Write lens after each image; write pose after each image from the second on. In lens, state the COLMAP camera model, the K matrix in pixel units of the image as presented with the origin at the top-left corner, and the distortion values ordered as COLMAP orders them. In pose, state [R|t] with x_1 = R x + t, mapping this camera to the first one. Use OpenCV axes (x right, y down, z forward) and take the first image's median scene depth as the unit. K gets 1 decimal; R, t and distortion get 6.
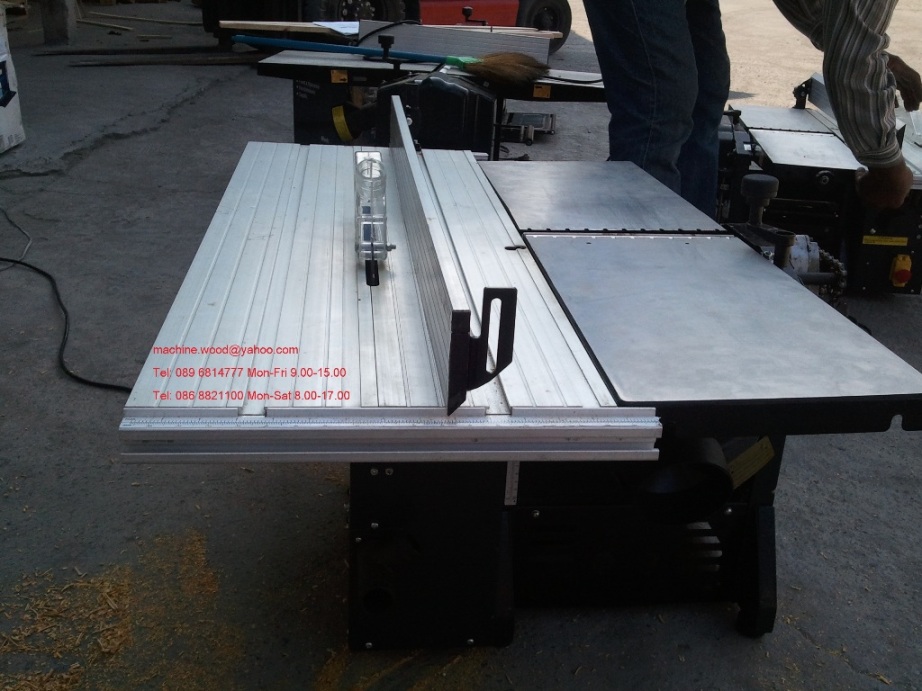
lens RADIAL K [[1019.9, 0, 523.5], [0, 1019.9, 345.0], [0, 0, 1]] dist [-0.011336, -0.019115]
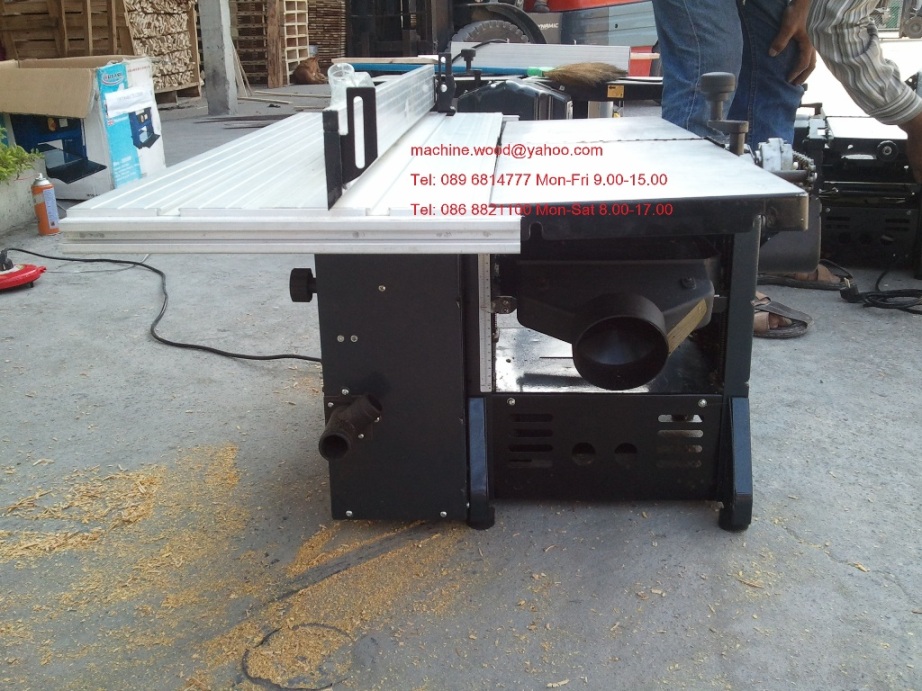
lens RADIAL K [[1030.5, 0, 520.6], [0, 1030.5, 345.0], [0, 0, 1]] dist [0.005150, -0.036578]
pose [[0.984963, -0.019344, -0.171678, 0.169893], [0.005438, 0.996691, -0.081105, 0.160257], [0.172678, 0.078952, 0.981809, -0.043821]]
